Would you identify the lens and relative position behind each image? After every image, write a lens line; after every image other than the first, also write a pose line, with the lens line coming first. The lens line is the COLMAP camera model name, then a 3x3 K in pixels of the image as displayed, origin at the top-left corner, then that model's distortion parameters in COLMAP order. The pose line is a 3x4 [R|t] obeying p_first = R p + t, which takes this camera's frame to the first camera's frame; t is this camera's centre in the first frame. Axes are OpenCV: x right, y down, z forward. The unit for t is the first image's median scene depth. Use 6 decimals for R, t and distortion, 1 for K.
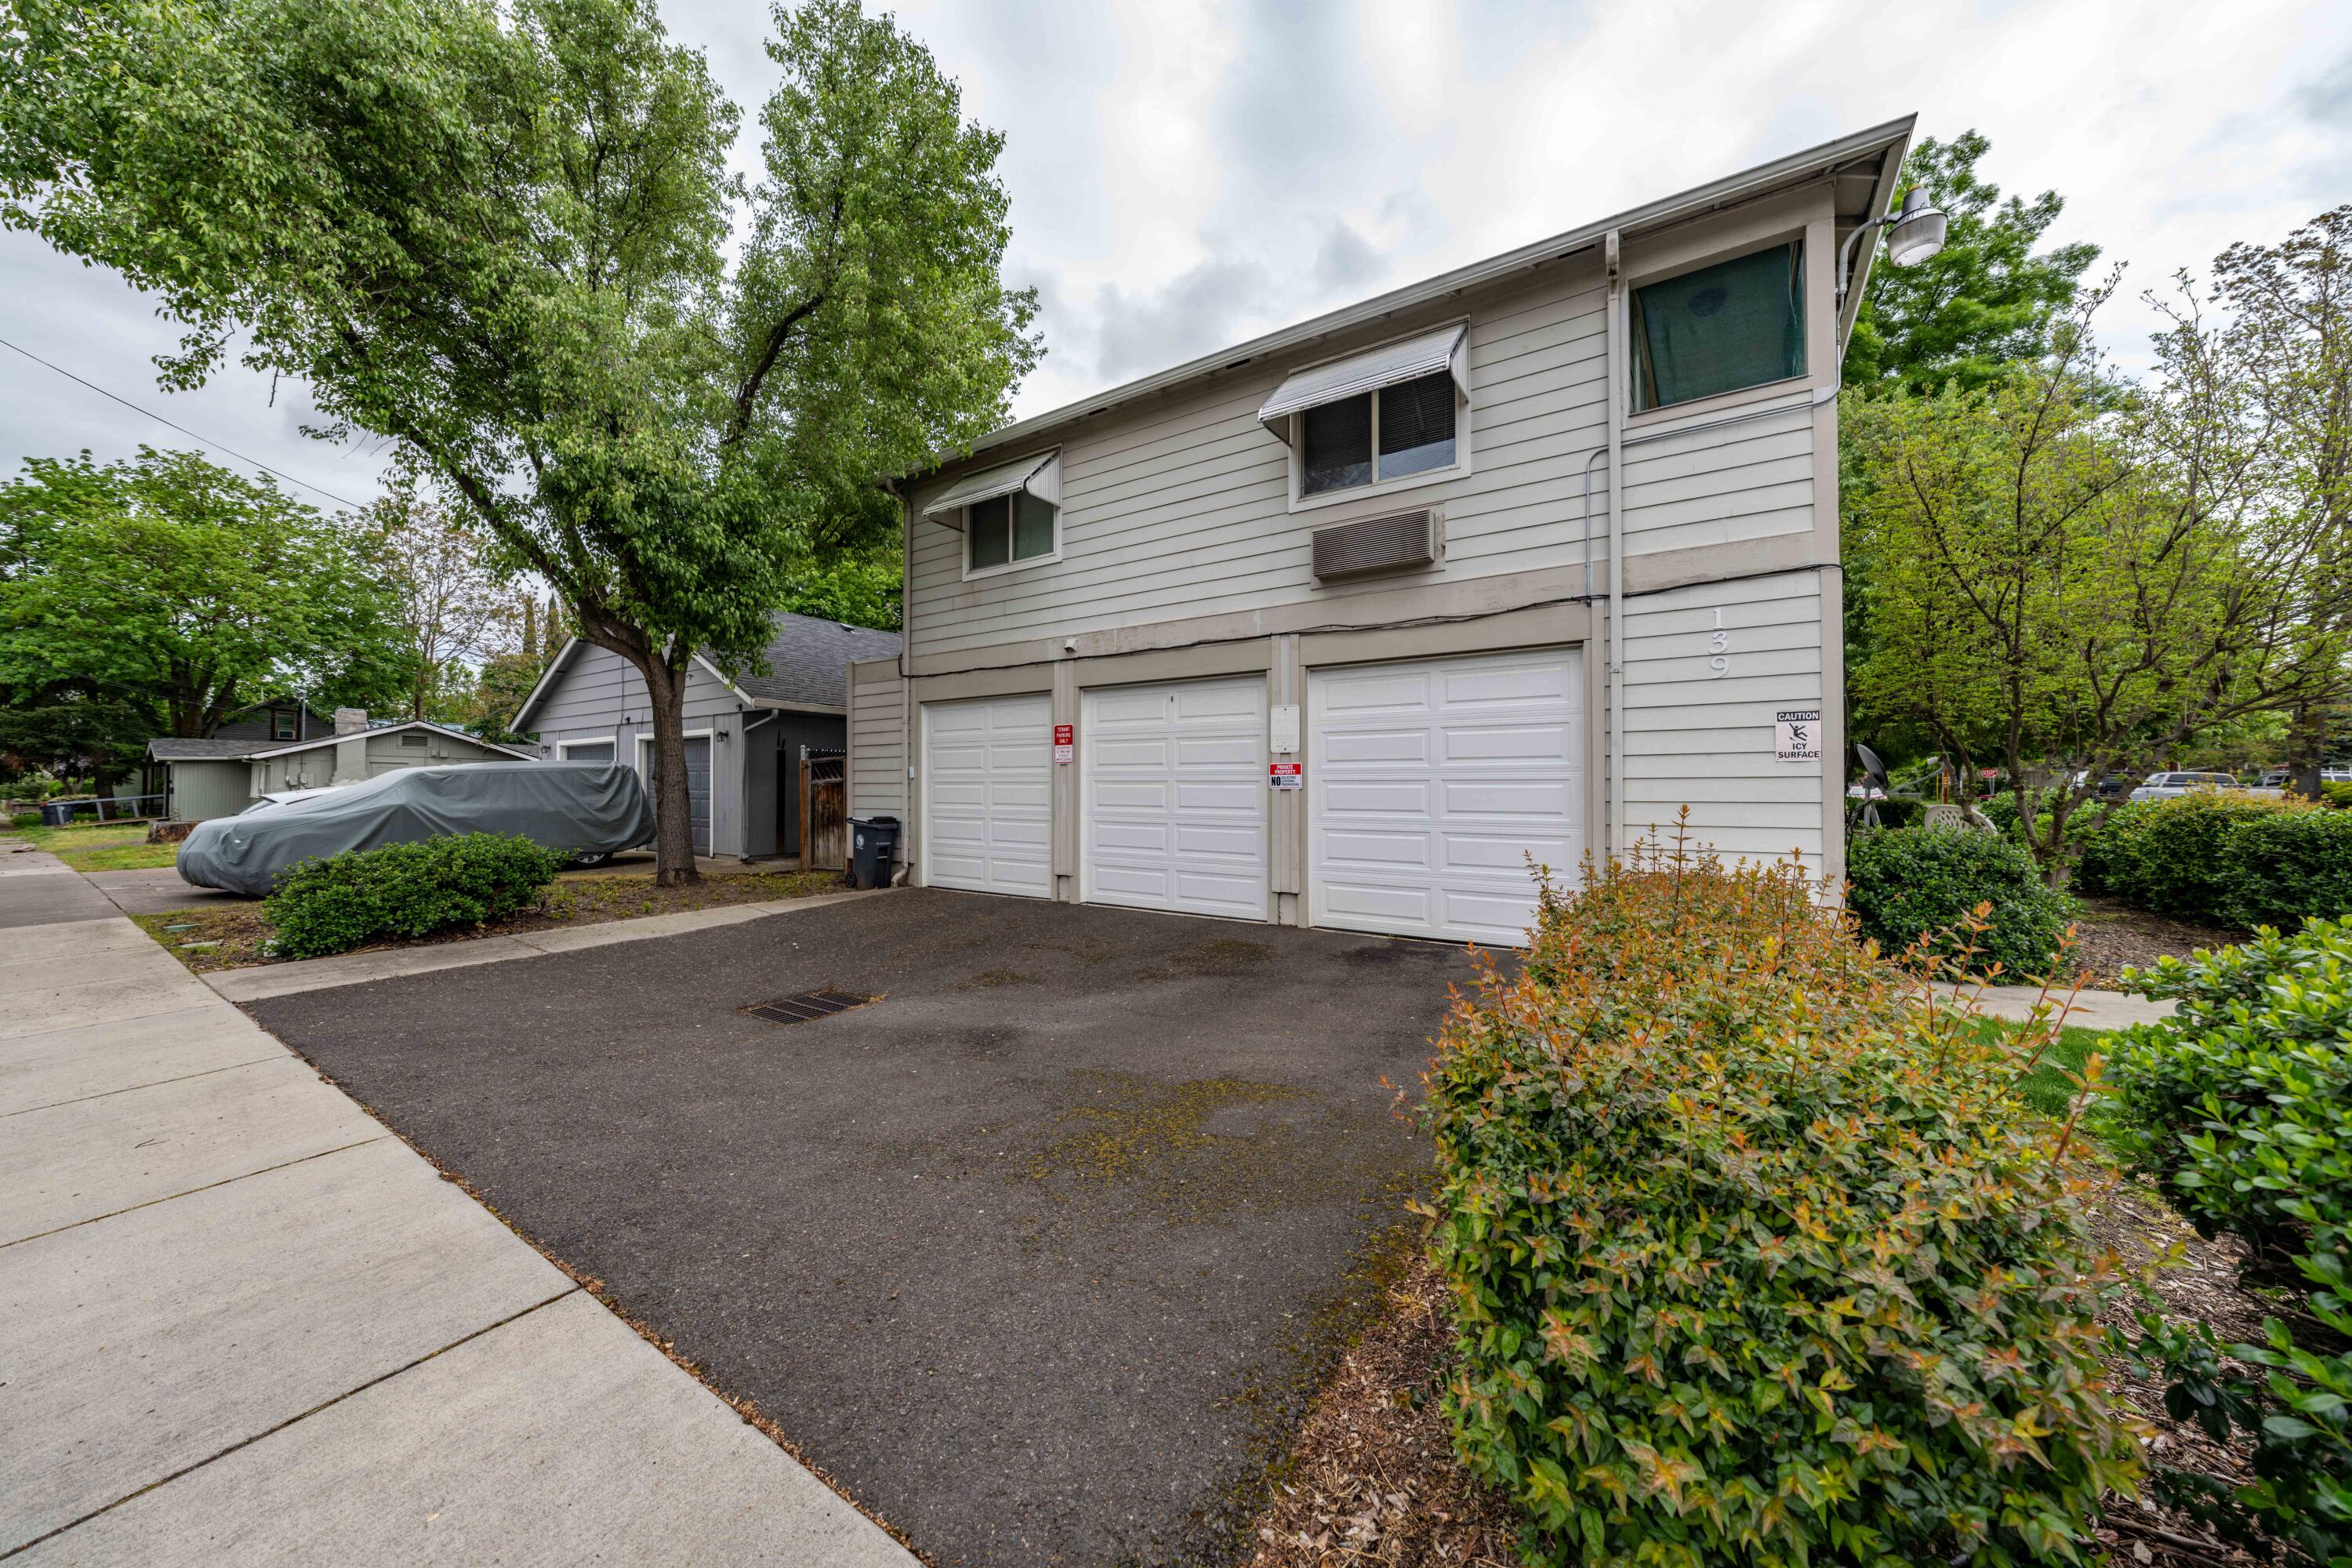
lens RADIAL K [[793.3, 0, 1179.0], [0, 793.3, 777.7], [0, 0, 1]] dist [-0.007107, 0.000064]
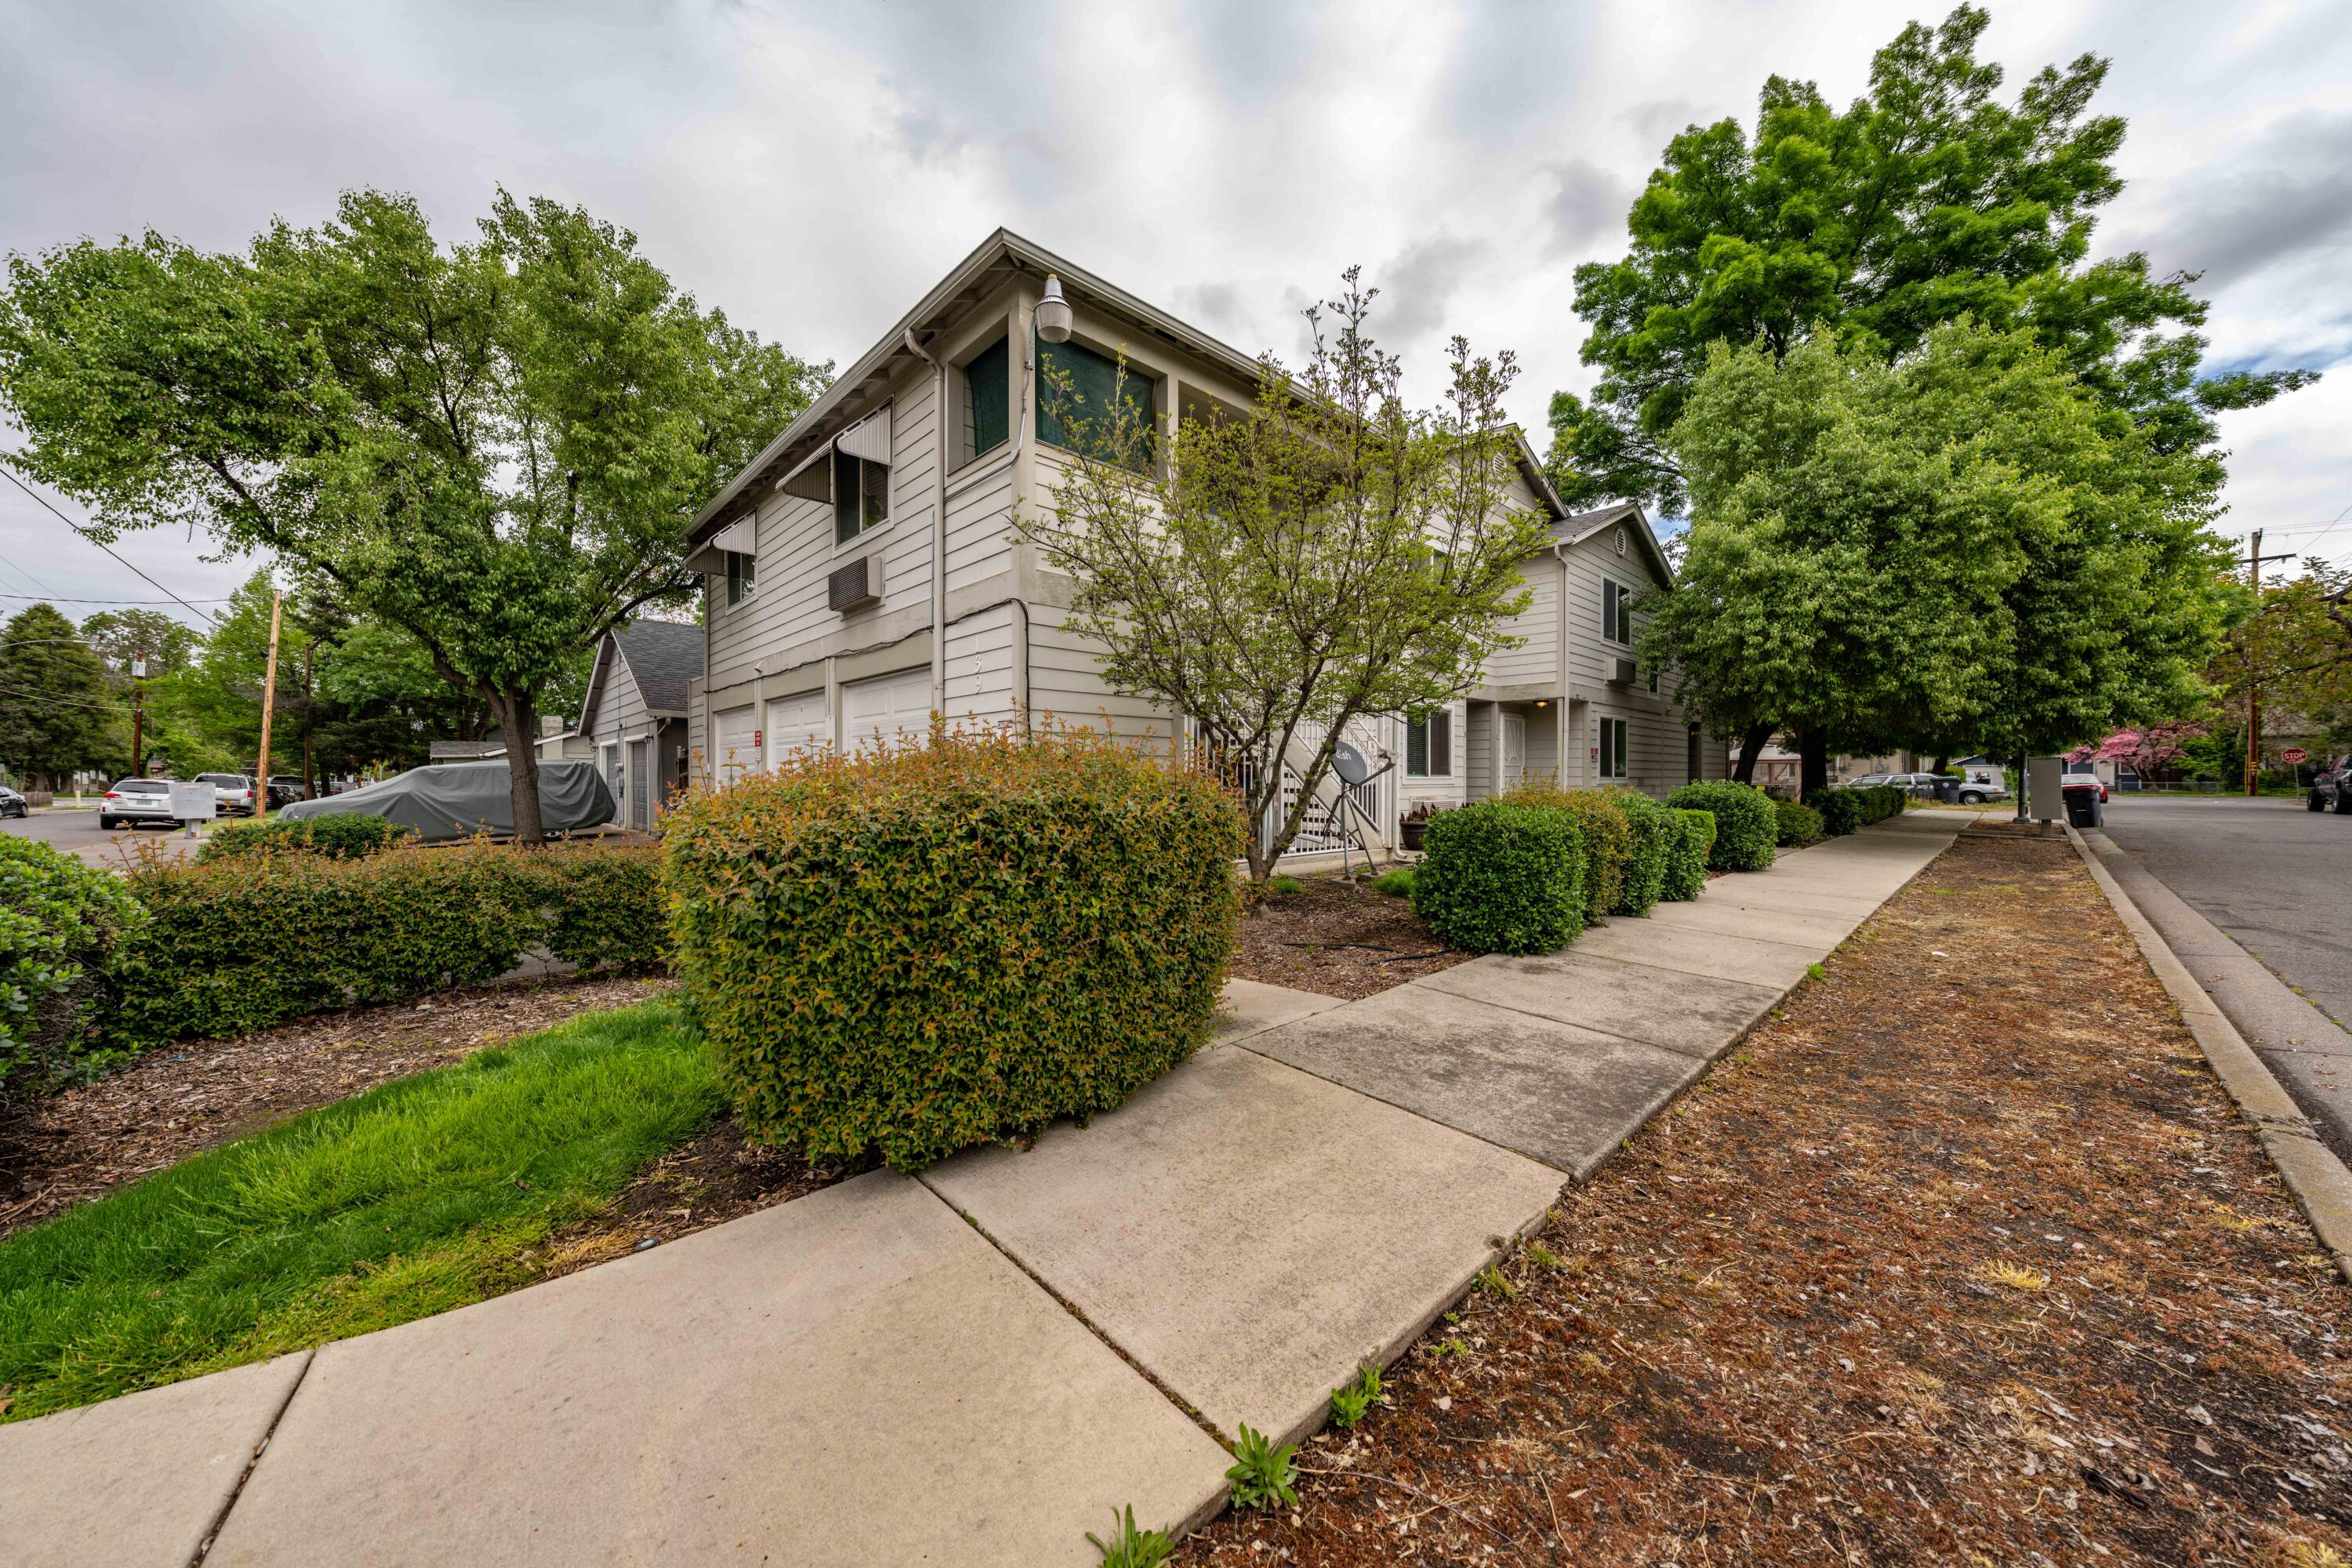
lens RADIAL K [[793.3, 0, 1173.1], [0, 793.3, 784.1], [0, 0, 1]] dist [-0.007107, 0.000064]
pose [[0.971966, 0.004586, -0.235078, 0.910423], [-0.000063, 0.999815, 0.019243, -0.006954], [0.235123, -0.018688, 0.971786, -0.078155]]
